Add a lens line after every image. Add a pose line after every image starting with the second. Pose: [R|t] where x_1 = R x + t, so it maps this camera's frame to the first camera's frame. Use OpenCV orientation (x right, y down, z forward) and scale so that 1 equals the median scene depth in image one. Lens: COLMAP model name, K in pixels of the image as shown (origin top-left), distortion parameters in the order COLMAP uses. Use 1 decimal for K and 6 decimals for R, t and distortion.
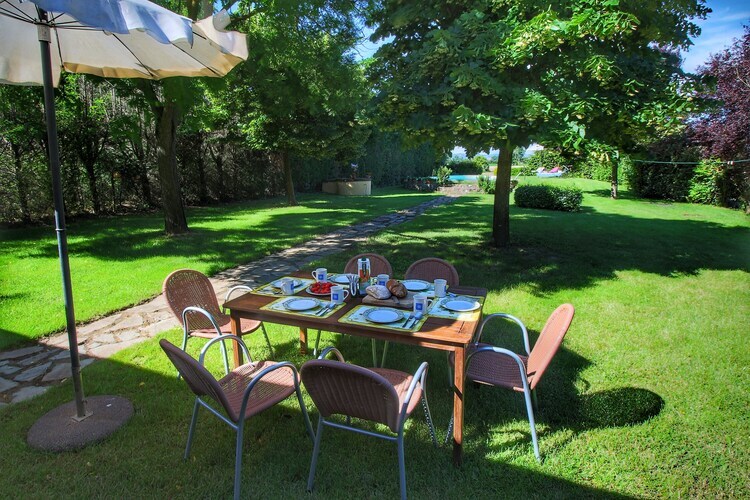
lens RADIAL K [[398.8, 0, 377.8], [0, 398.8, 241.3], [0, 0, 1]] dist [0.001451, -0.008894]
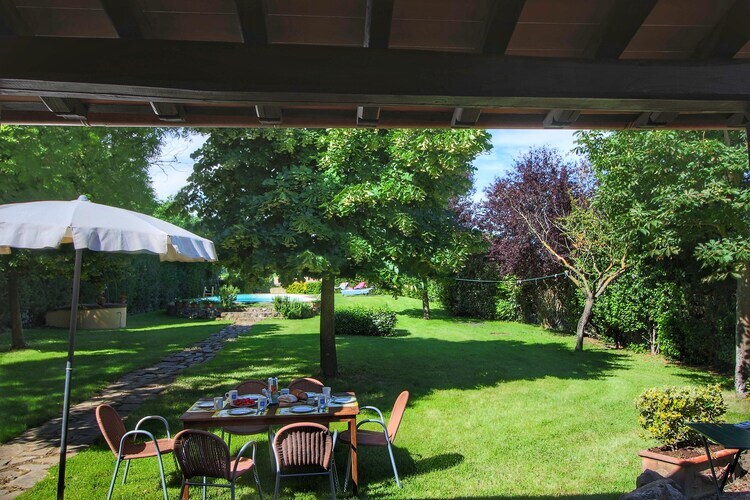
lens RADIAL K [[585.9, 0, 376.0], [0, 585.9, 230.4], [0, 0, 1]] dist [0.017154, 0.001753]
pose [[0.902062, 0.026792, 0.430775, -0.117600], [0.087710, 0.965866, -0.243740, 0.015354], [-0.422601, 0.257652, 0.868921, -0.208261]]
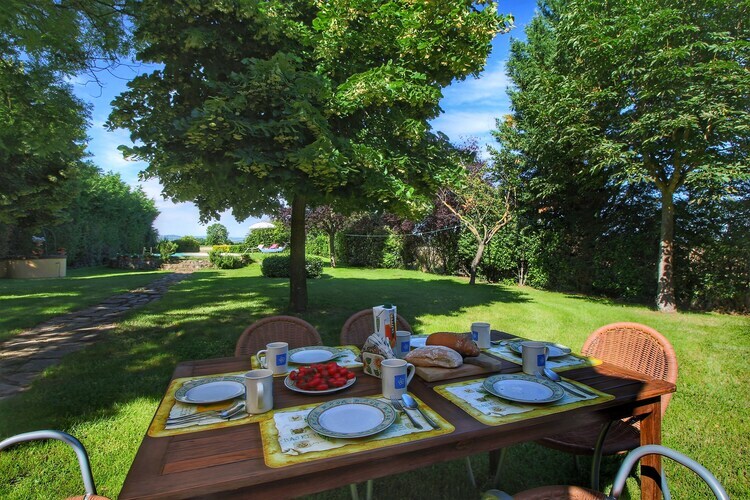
lens RADIAL K [[386.4, 0, 372.4], [0, 386.4, 236.2], [0, 0, 1]] dist [-0.000037, -0.000238]
pose [[0.764511, 0.010334, 0.644528, -0.076595], [0.127243, 0.977779, -0.166607, 0.007296], [-0.631928, 0.209385, 0.746207, 0.111474]]
